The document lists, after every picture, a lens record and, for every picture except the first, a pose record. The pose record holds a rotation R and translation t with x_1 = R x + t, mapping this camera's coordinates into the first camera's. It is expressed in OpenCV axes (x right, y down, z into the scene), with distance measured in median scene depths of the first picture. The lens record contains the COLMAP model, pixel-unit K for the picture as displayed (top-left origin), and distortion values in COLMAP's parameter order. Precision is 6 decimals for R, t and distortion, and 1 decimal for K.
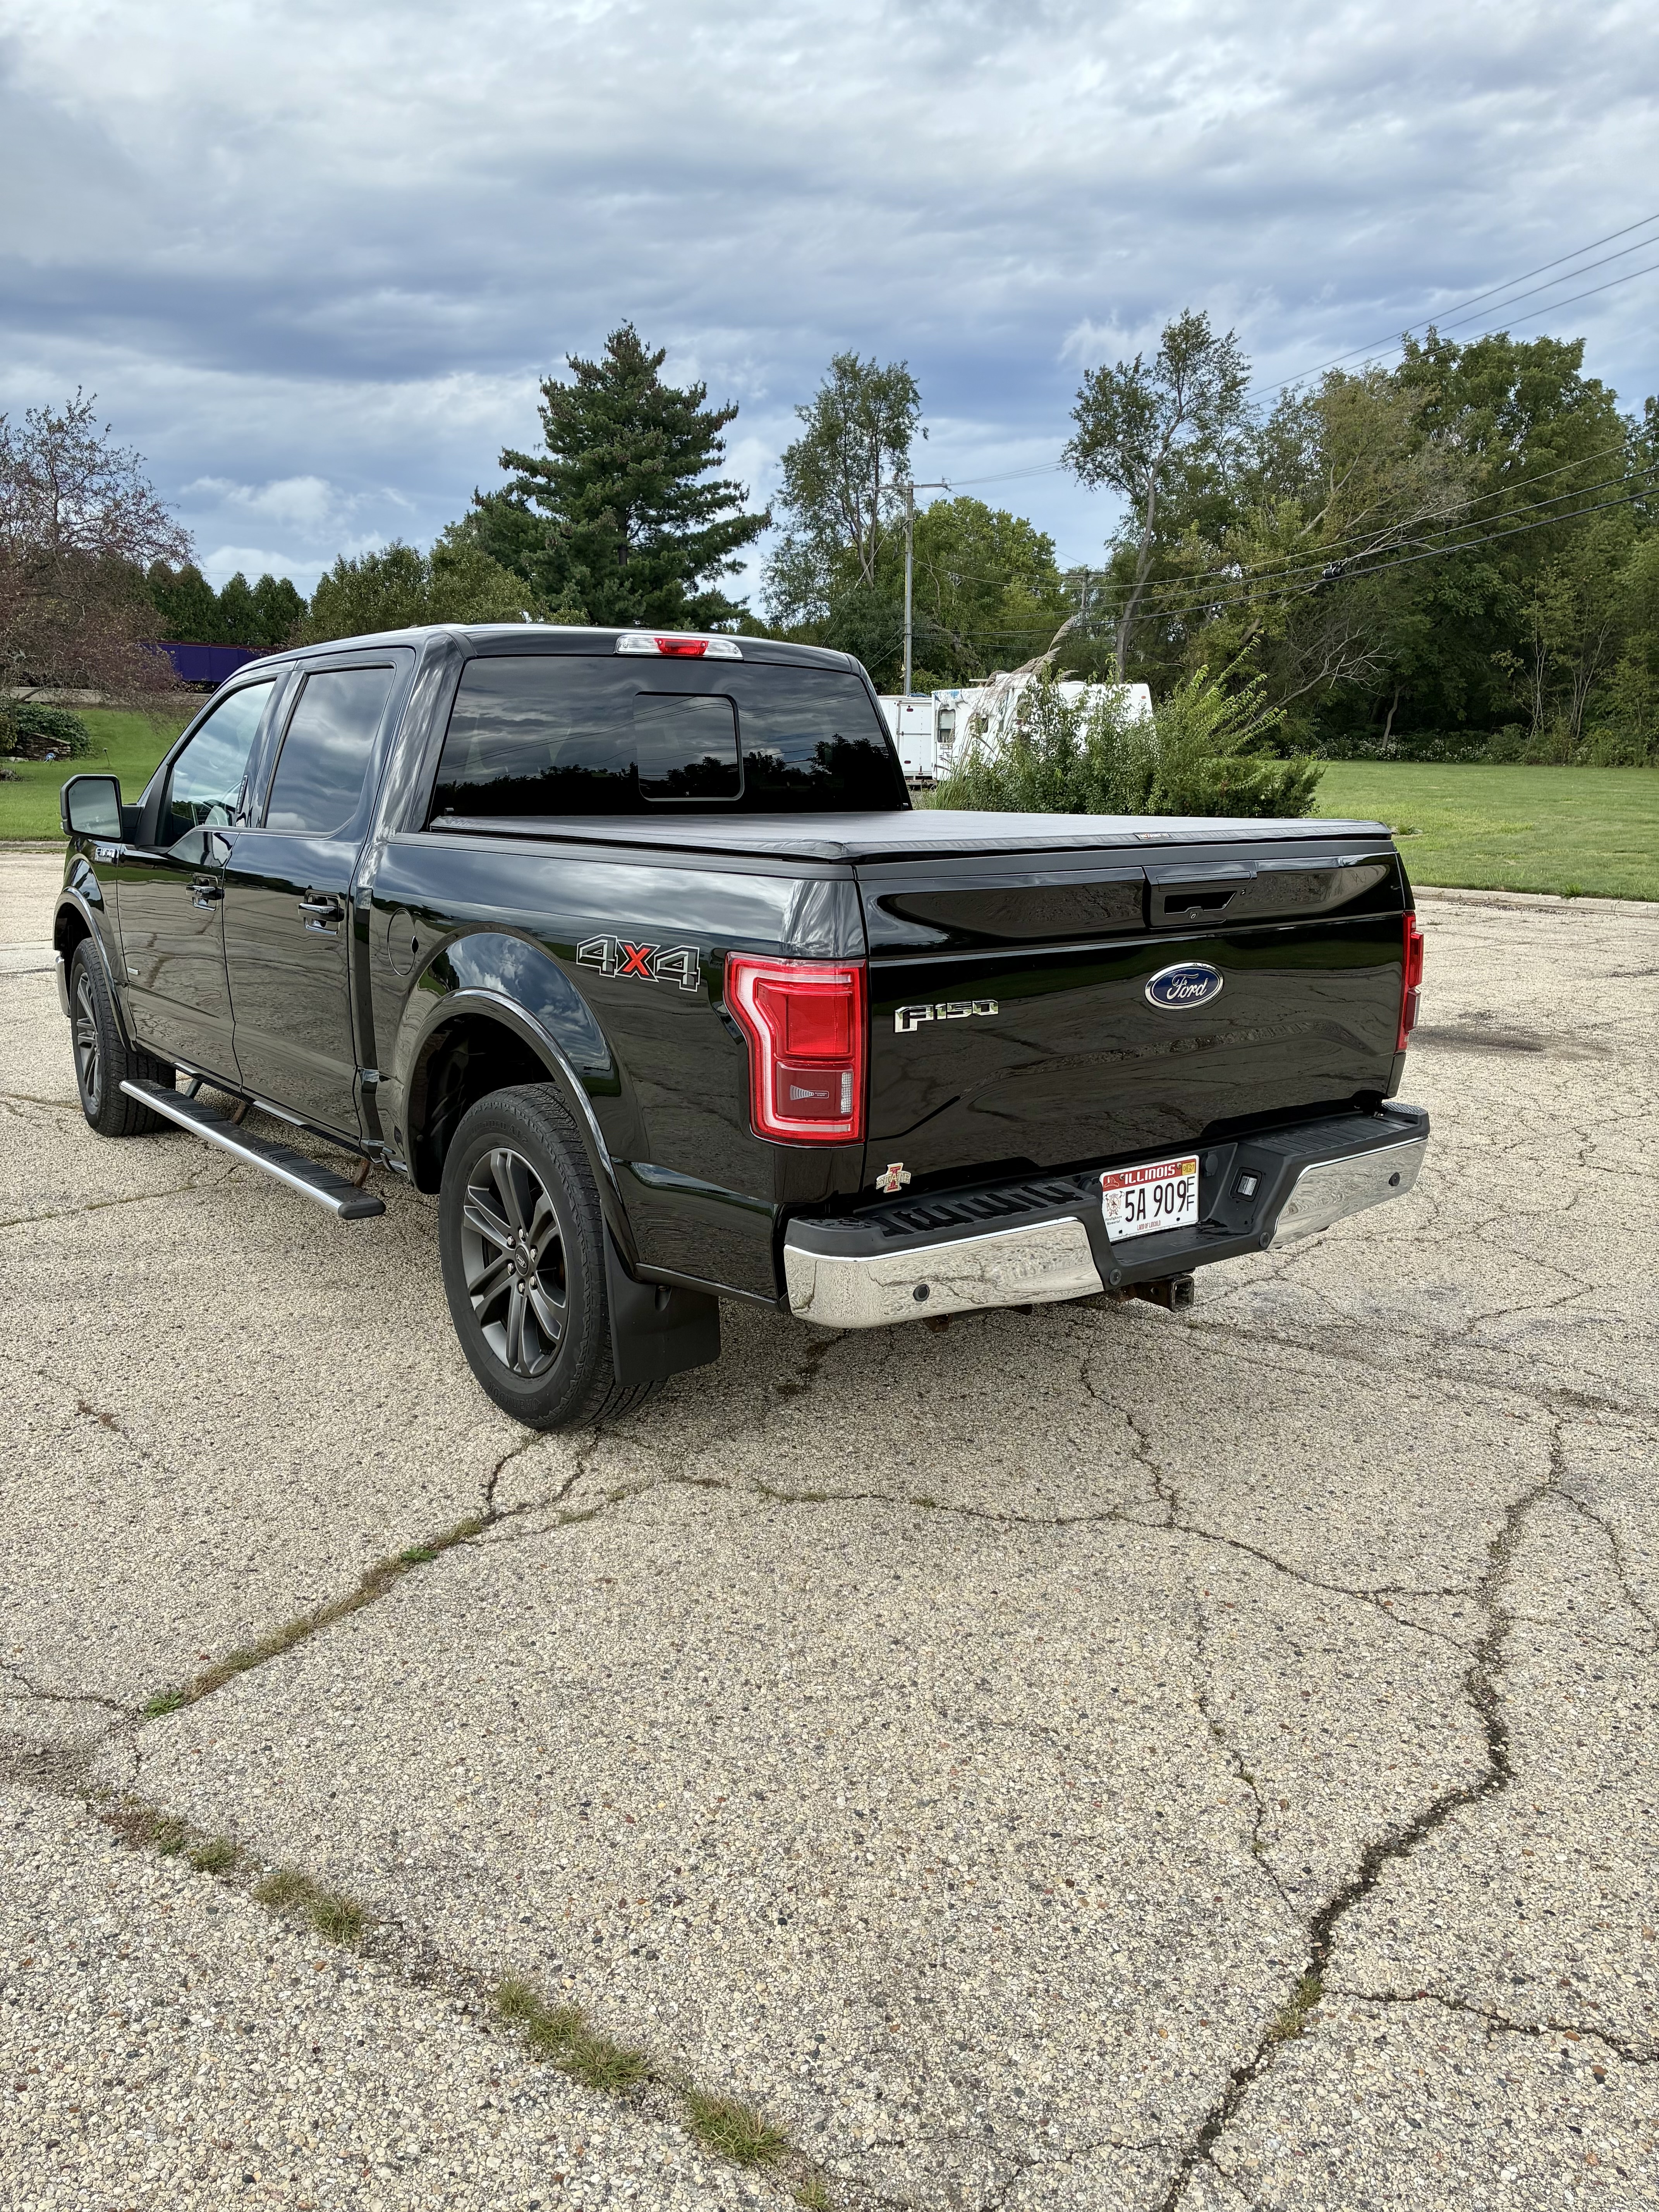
lens RADIAL K [[1634.9, 0, 829.5], [0, 1634.9, 1106.0], [0, 0, 1]] dist [0.000876, -0.003866]
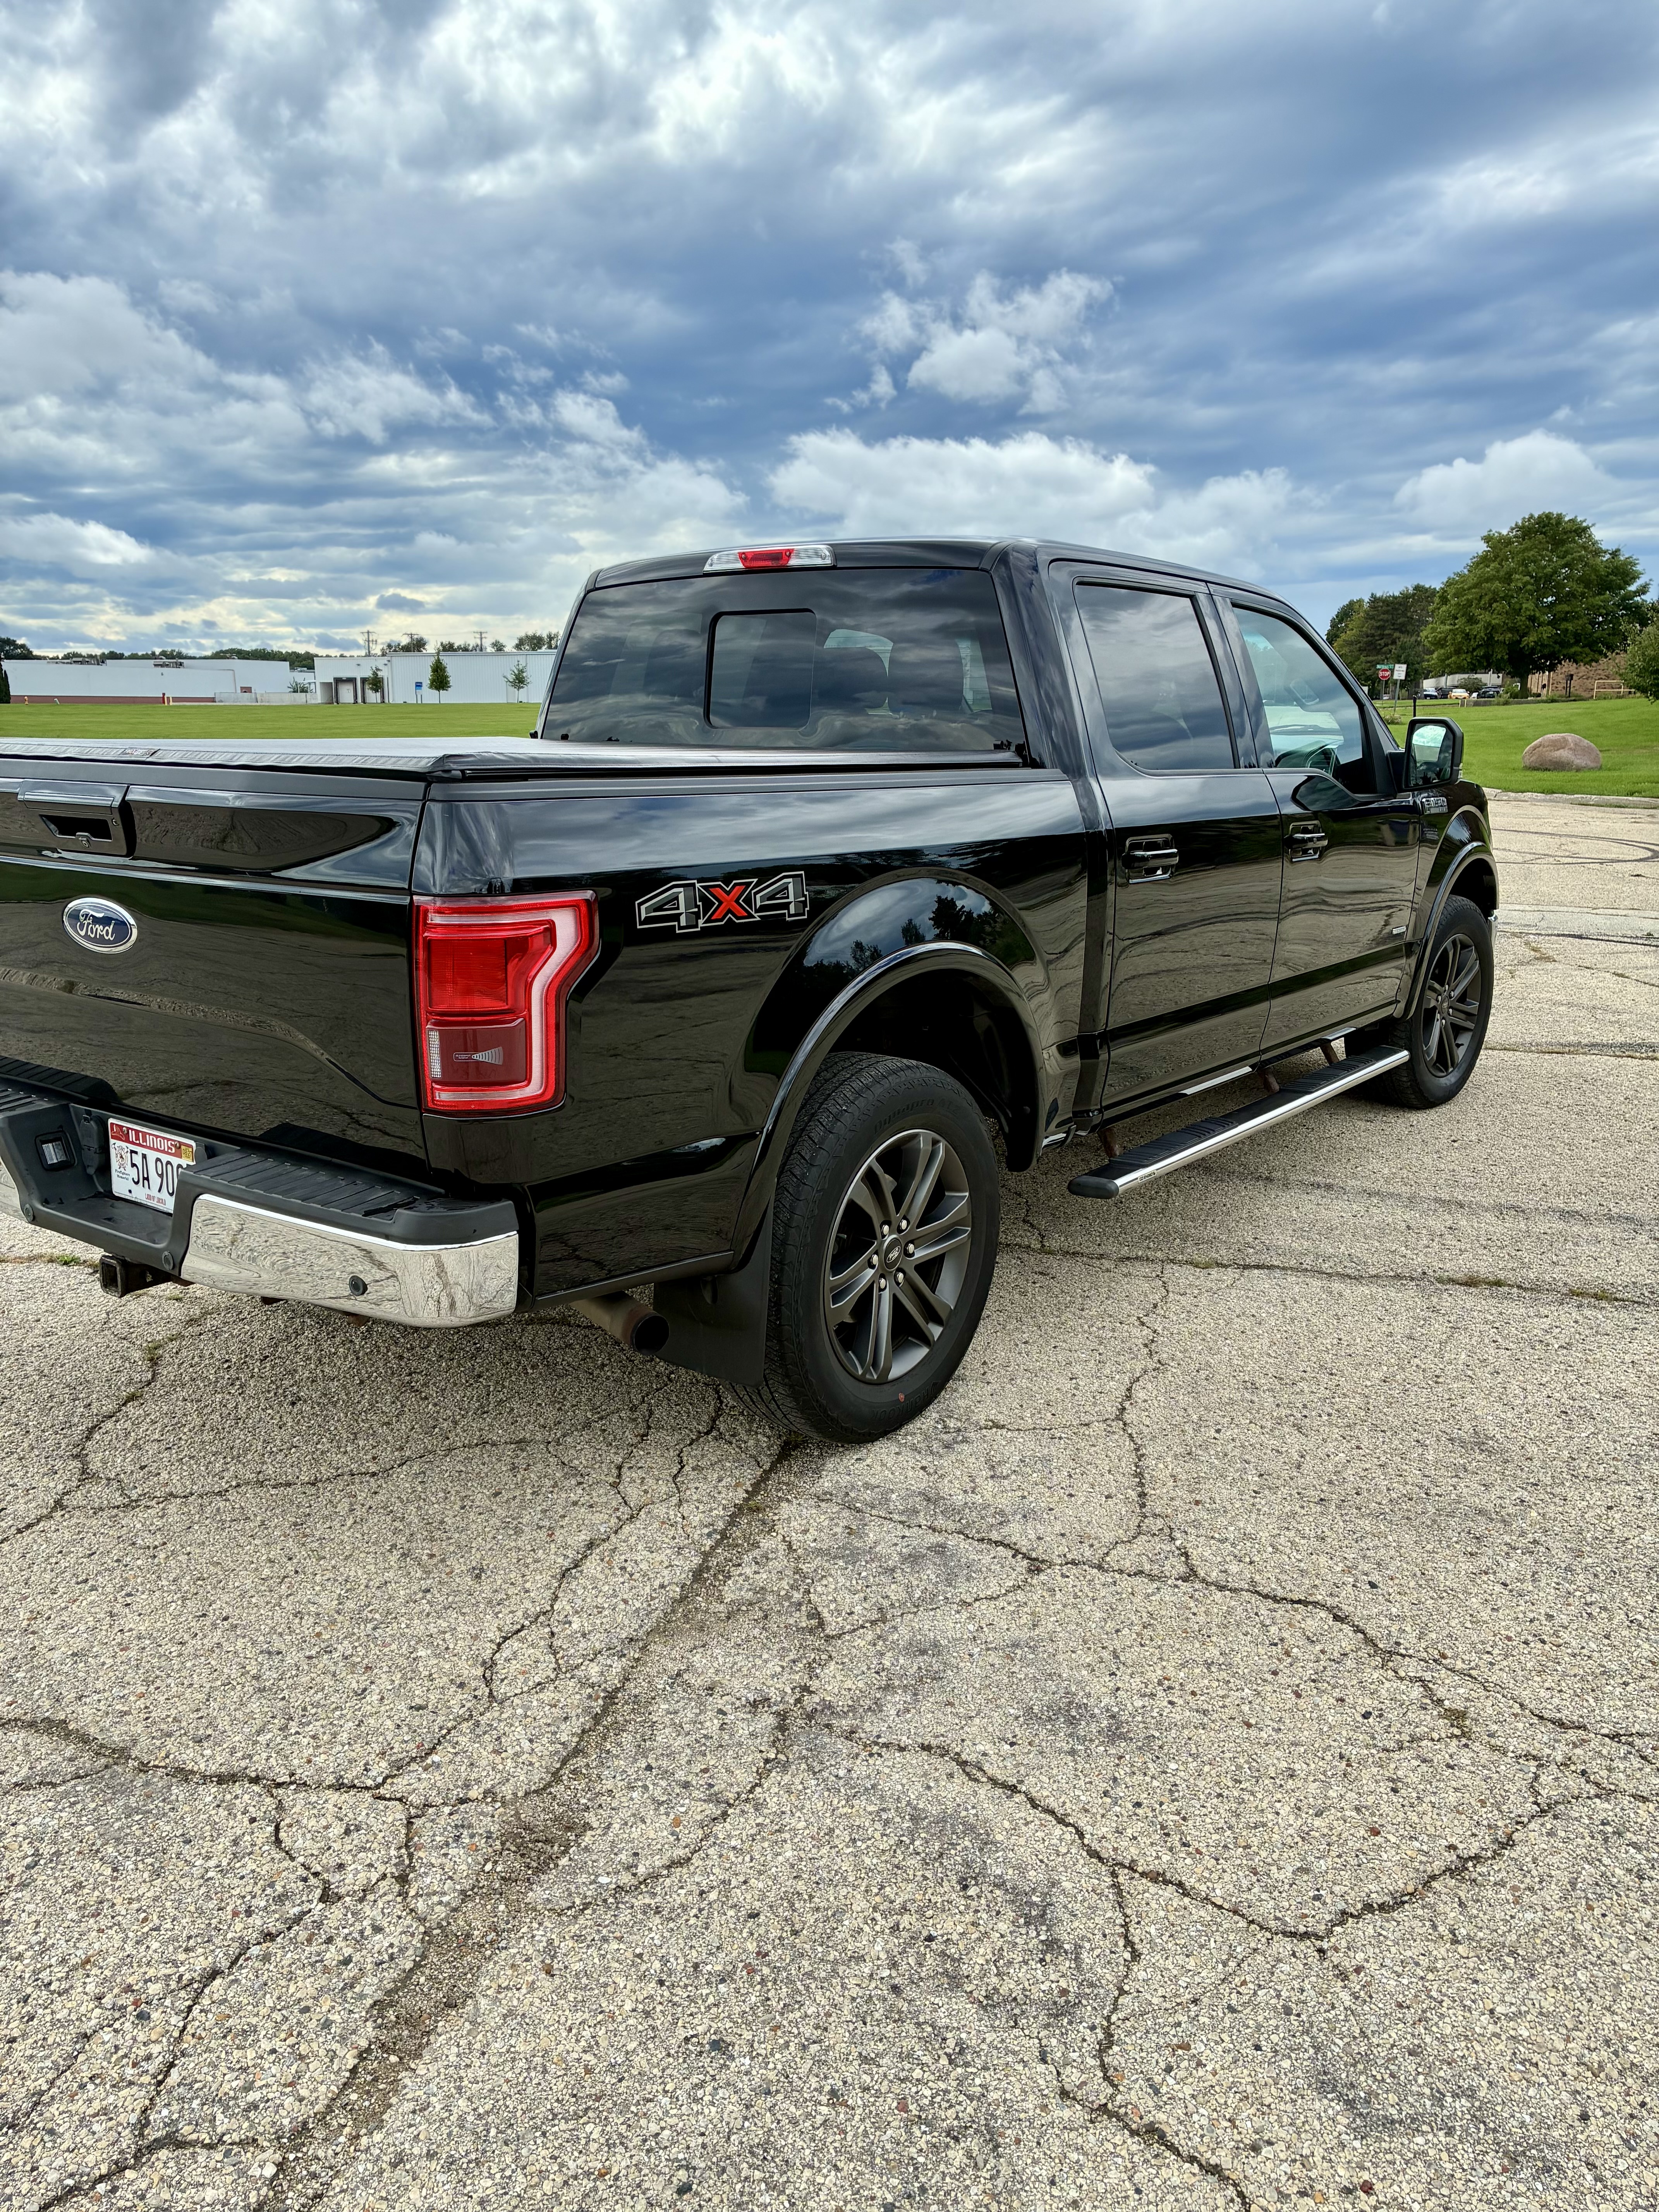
lens RADIAL K [[1687.6, 0, 829.5], [0, 1687.6, 1106.0], [0, 0, 1]] dist [0.031185, -0.001257]
pose [[0.281836, 0.216542, -0.934707, 0.908315], [-0.203955, 0.965455, 0.162168, -0.157563], [0.937534, 0.144933, 0.316265, 0.830300]]
